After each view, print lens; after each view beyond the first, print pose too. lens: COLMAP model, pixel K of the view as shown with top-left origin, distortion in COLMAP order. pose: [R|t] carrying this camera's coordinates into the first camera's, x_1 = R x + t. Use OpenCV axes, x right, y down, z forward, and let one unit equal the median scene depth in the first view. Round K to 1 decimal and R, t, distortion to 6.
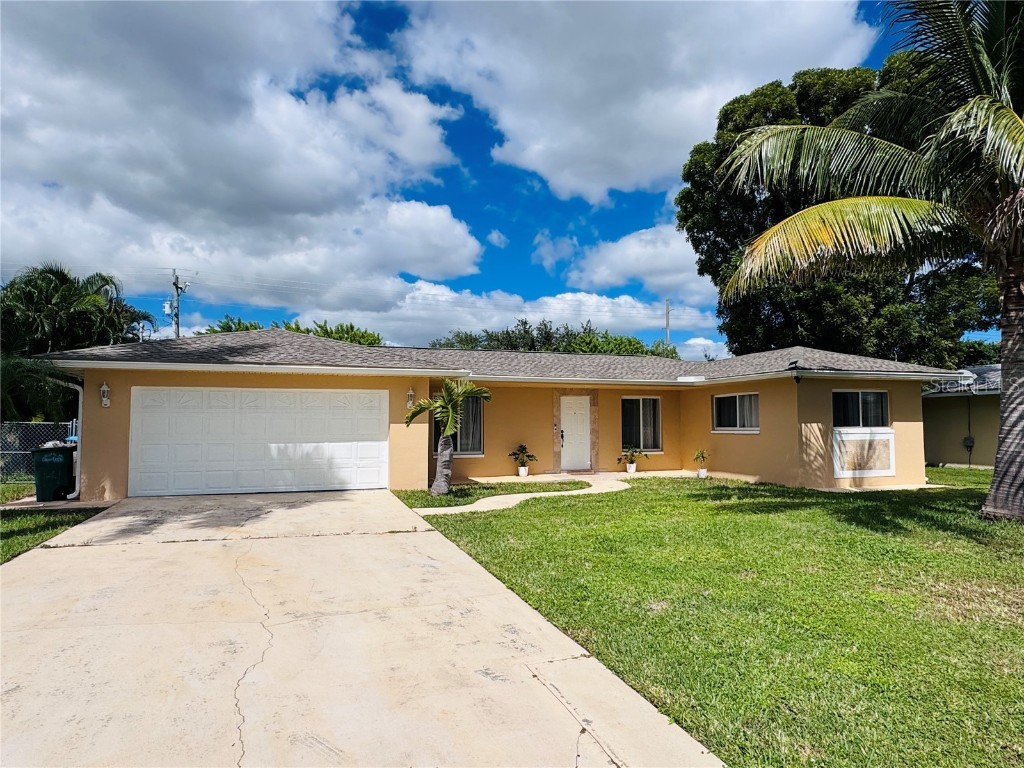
lens RADIAL K [[625.7, 0, 512.7], [0, 625.7, 385.1], [0, 0, 1]] dist [0.003438, 0.000377]
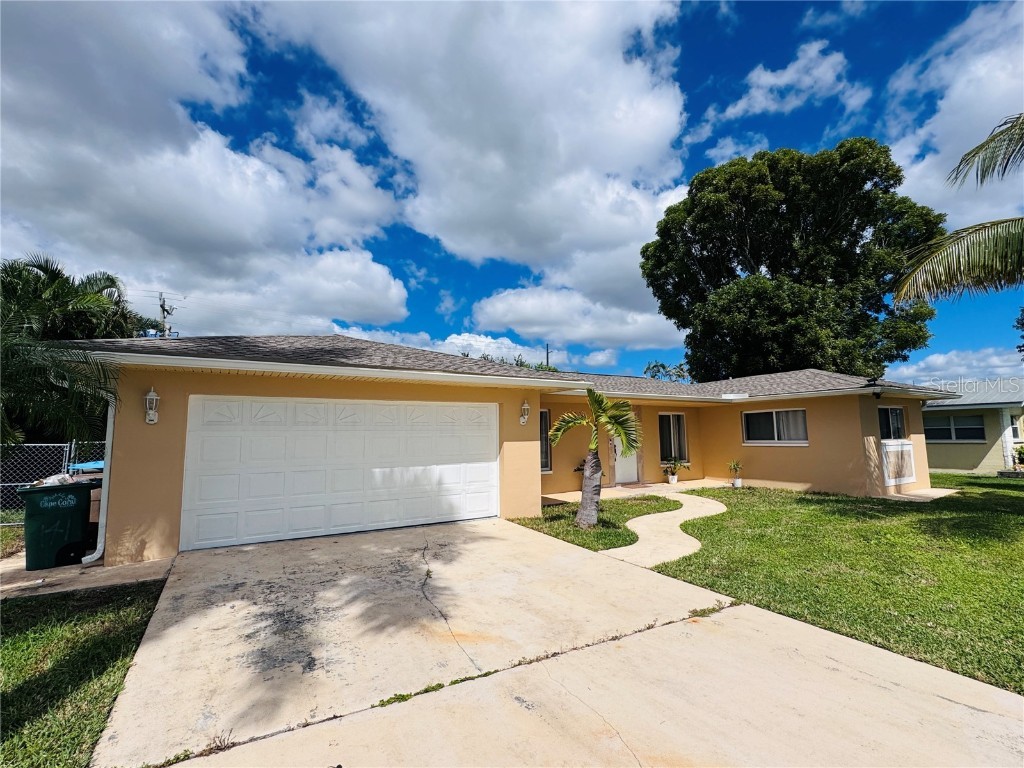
lens RADIAL K [[455.0, 0, 509.8], [0, 455.0, 383.7], [0, 0, 1]] dist [0.000320, 0.000347]
pose [[0.978858, 0.014328, 0.204040, -0.288018], [-0.003868, 0.998662, -0.051570, 0.011997], [-0.204506, 0.049690, 0.977603, 0.334242]]
